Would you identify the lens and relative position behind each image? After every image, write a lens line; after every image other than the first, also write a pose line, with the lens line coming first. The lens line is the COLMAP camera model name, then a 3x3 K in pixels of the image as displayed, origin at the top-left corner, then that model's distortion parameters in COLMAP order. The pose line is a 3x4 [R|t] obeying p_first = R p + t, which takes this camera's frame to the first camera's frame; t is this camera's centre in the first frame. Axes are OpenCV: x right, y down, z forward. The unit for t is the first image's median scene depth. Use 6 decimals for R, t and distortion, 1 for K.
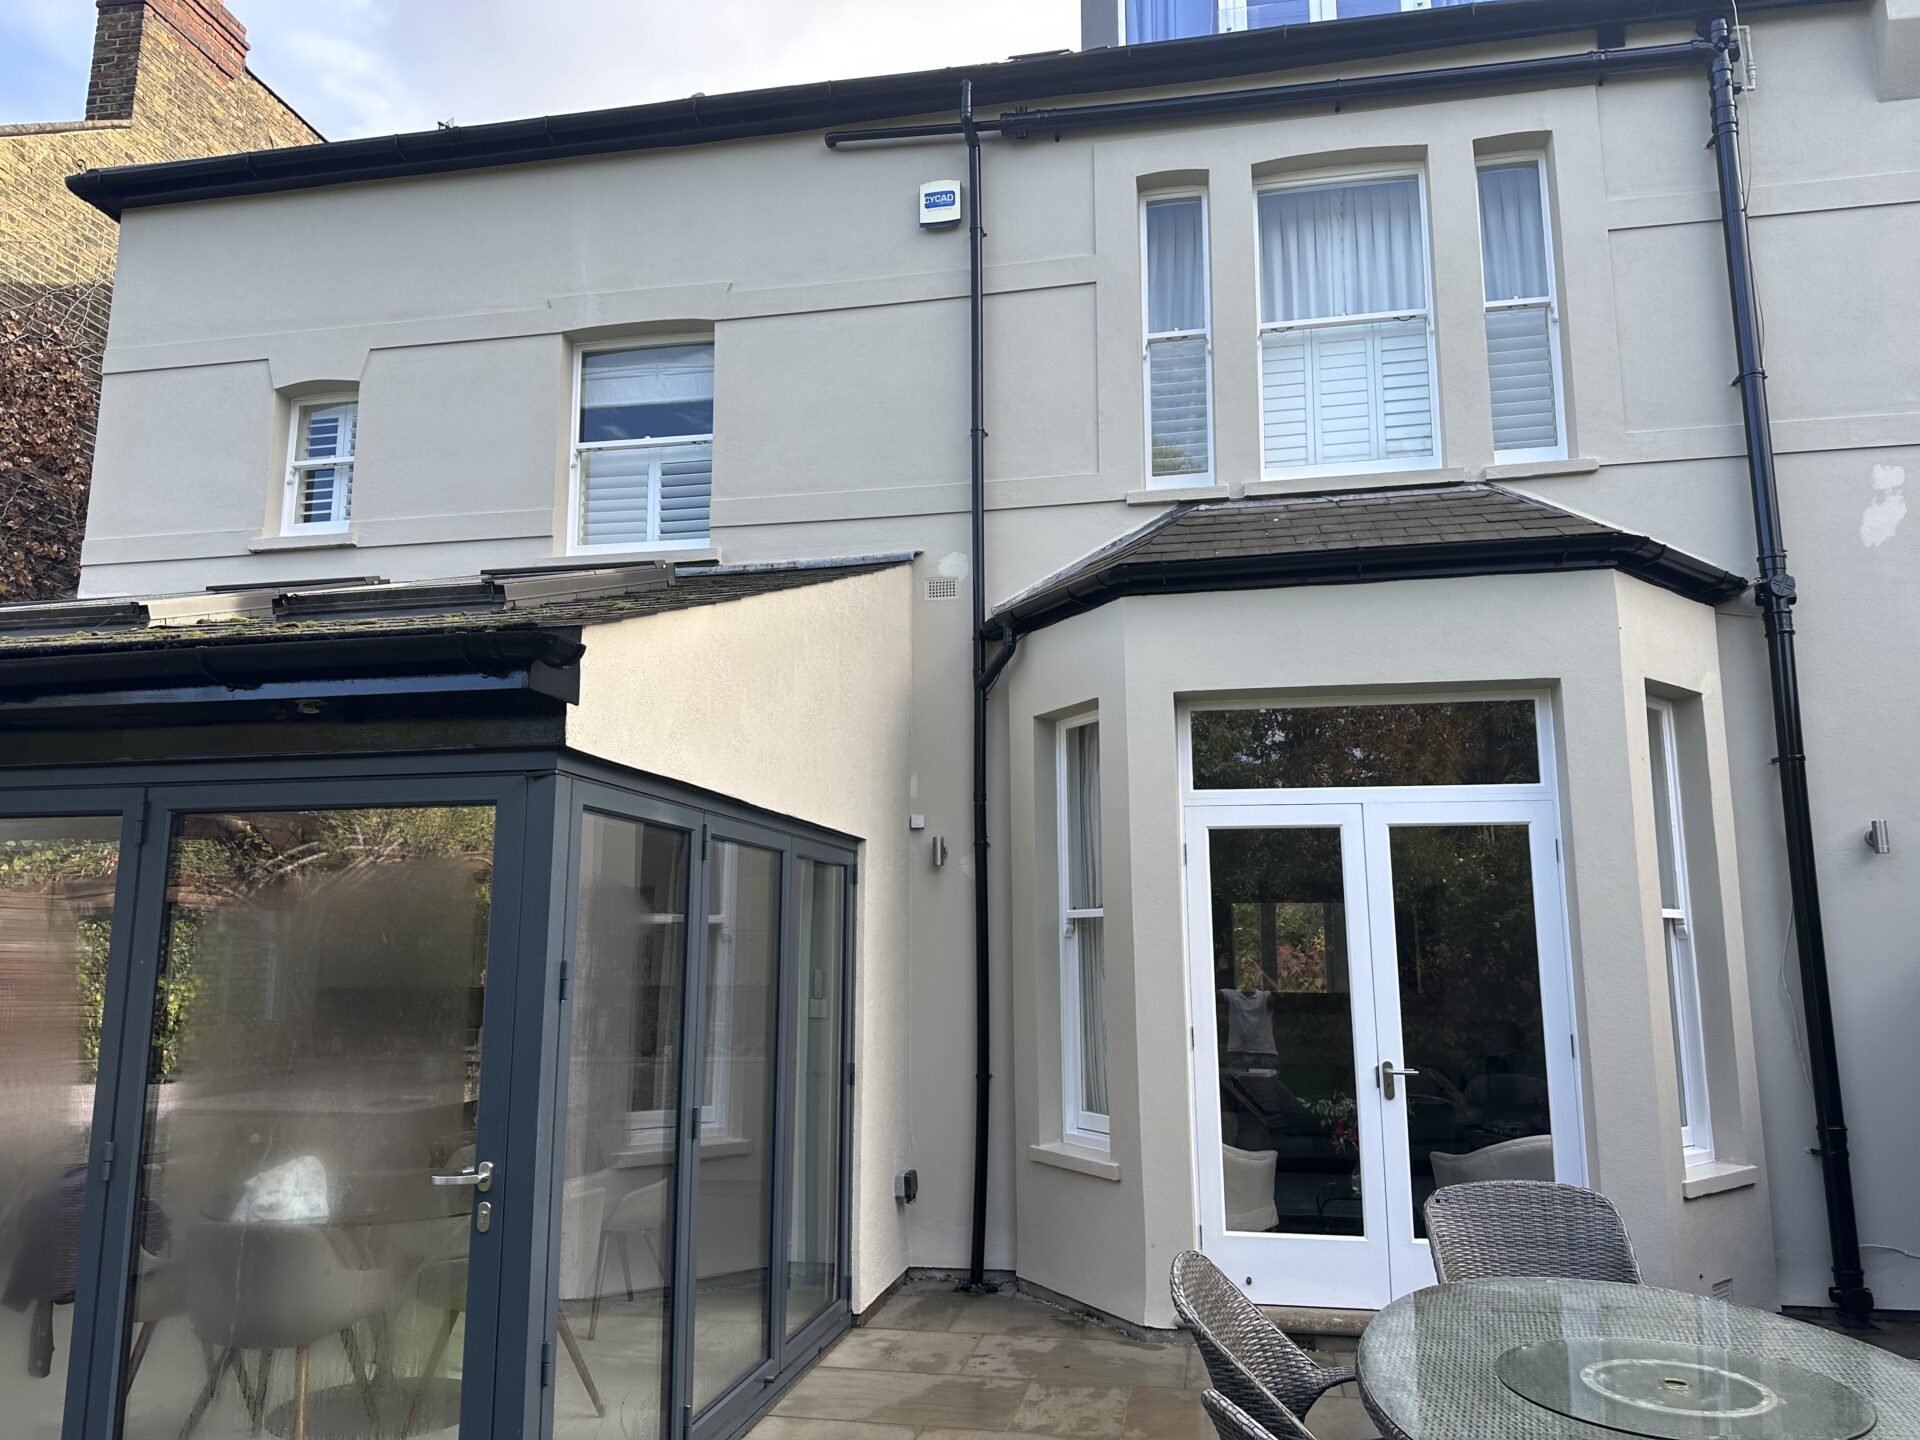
lens RADIAL K [[1367.1, 0, 959.7], [0, 1367.1, 727.9], [0, 0, 1]] dist [0.032167, -0.051091]
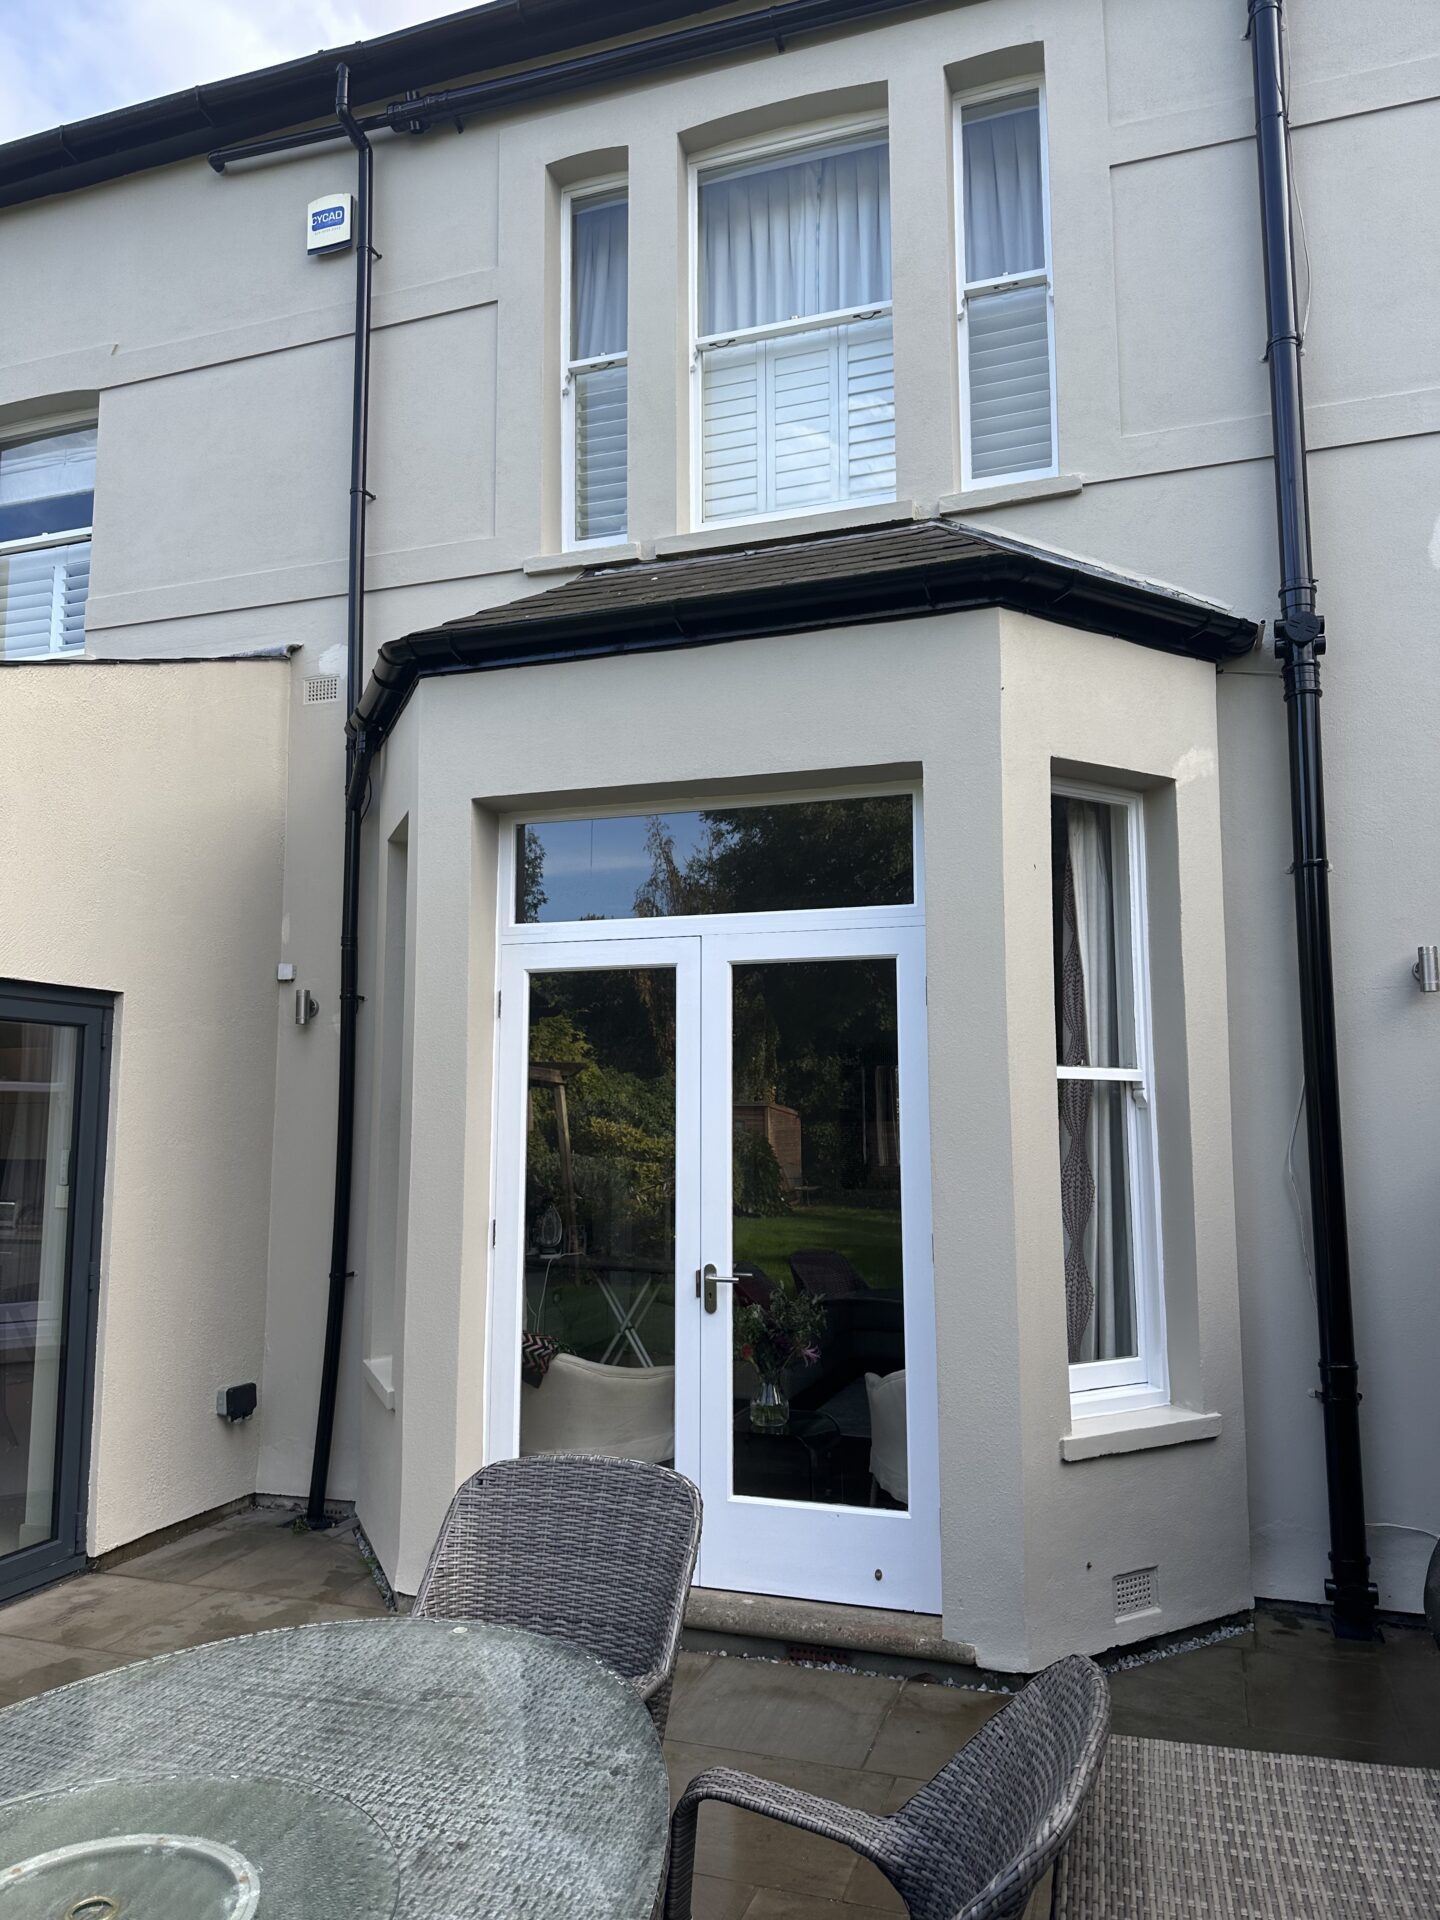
lens RADIAL K [[1367.1, 0, 717.4], [0, 1367.1, 965.9], [0, 0, 1]] dist [0.032167, -0.051091]
pose [[0.990720, -0.015264, -0.135055, 0.352616], [0.022697, 0.998301, 0.053674, 0.027021], [0.134007, -0.056241, 0.989383, 0.206144]]
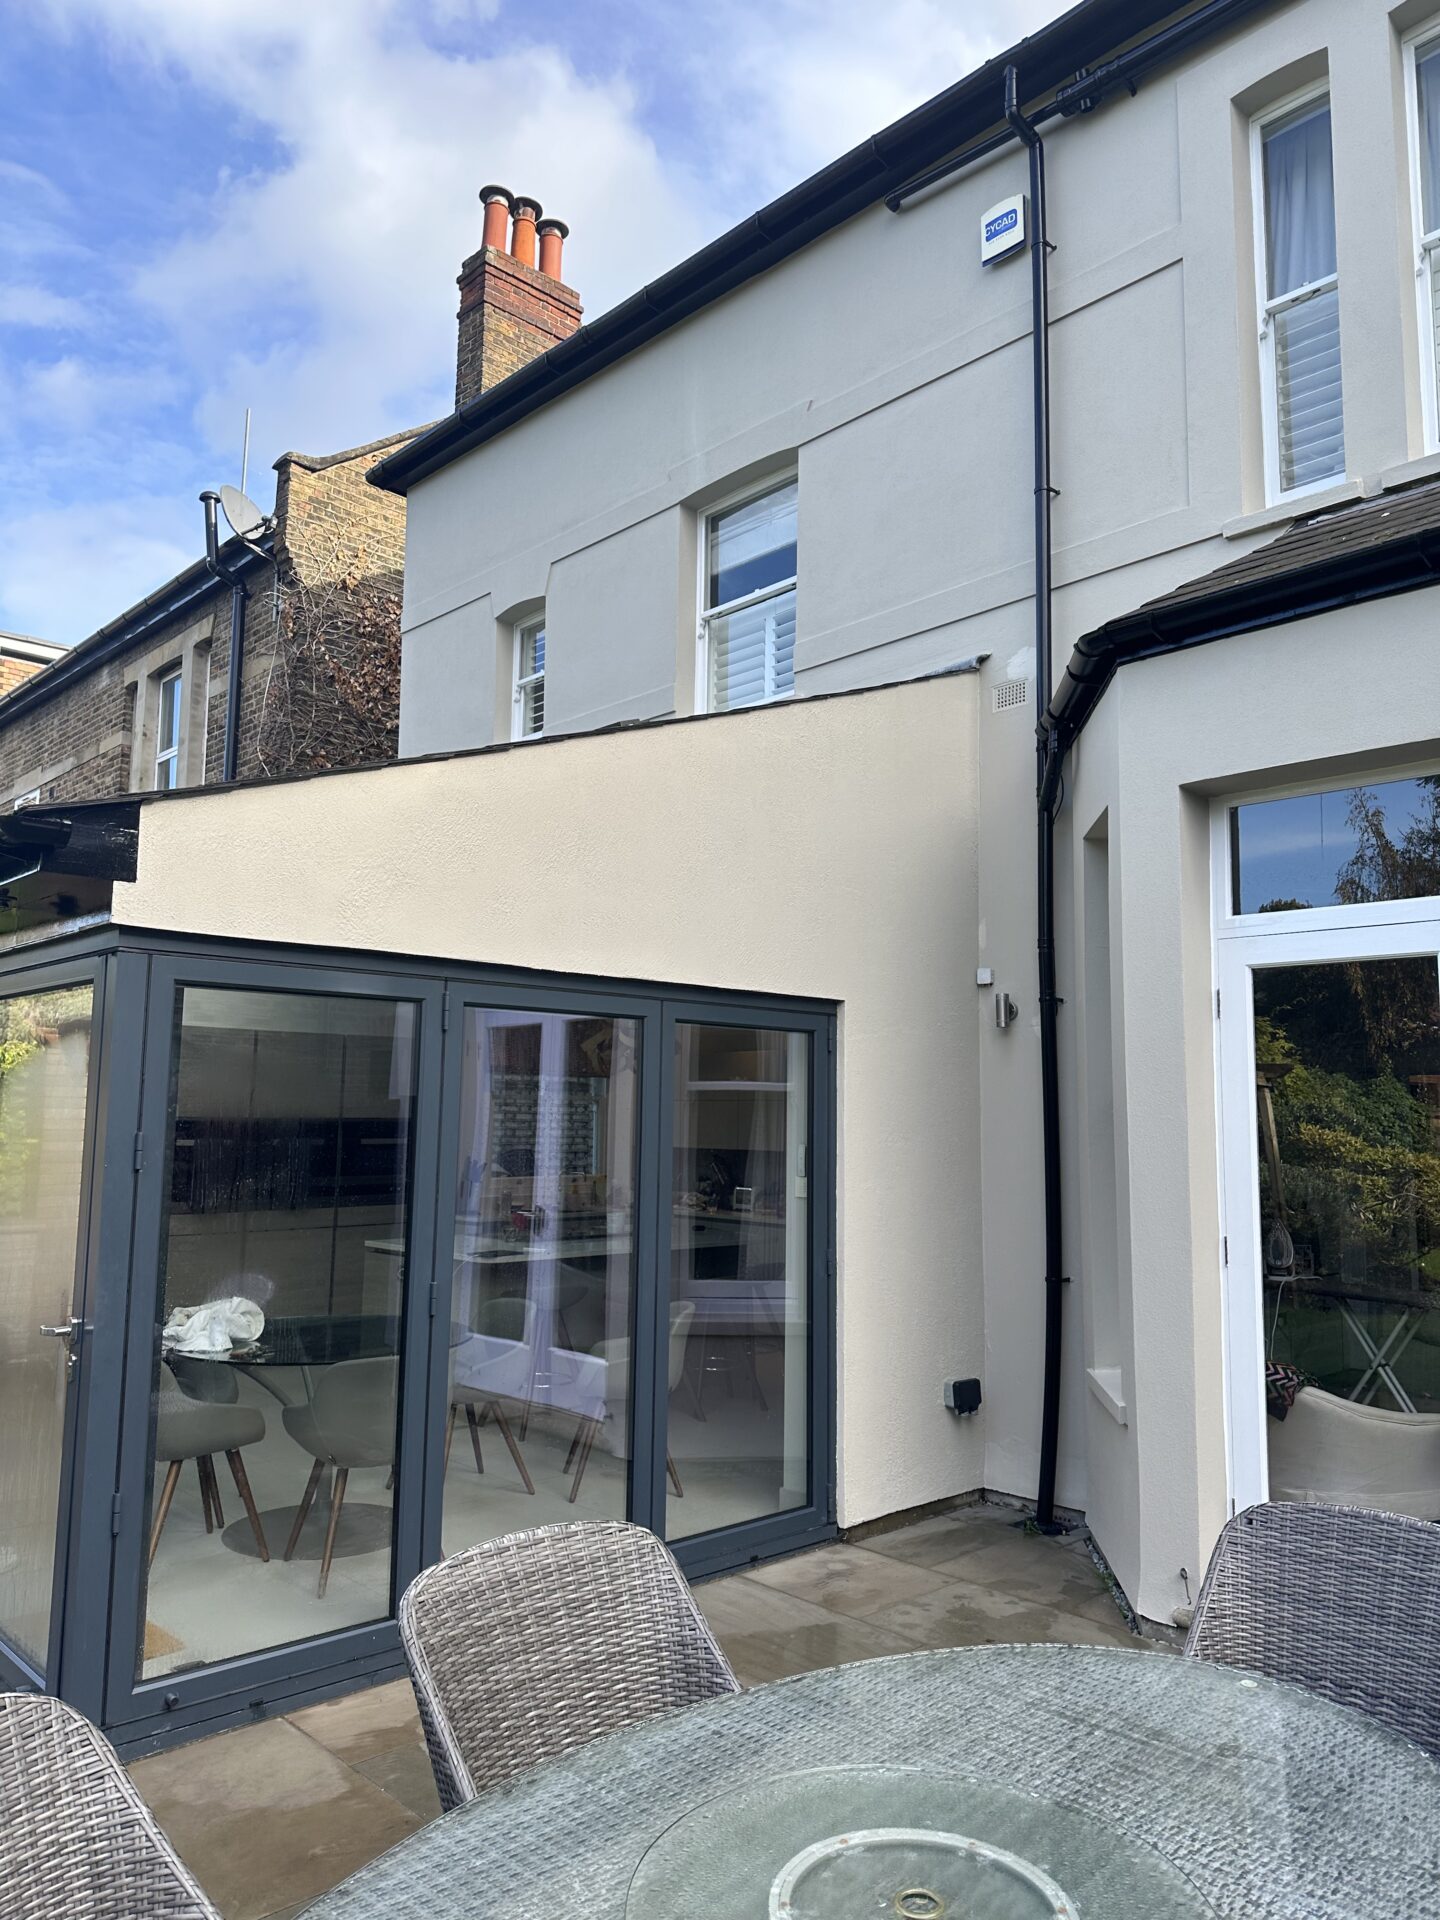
lens RADIAL K [[1360.9, 0, 691.7], [0, 1360.9, 966.7], [0, 0, 1]] dist [0.022442, -0.028699]
pose [[0.804807, -0.051662, -0.591284, 0.328378], [0.083128, 0.996197, 0.026107, 0.026398], [0.587687, -0.070163, 0.806041, 0.211079]]
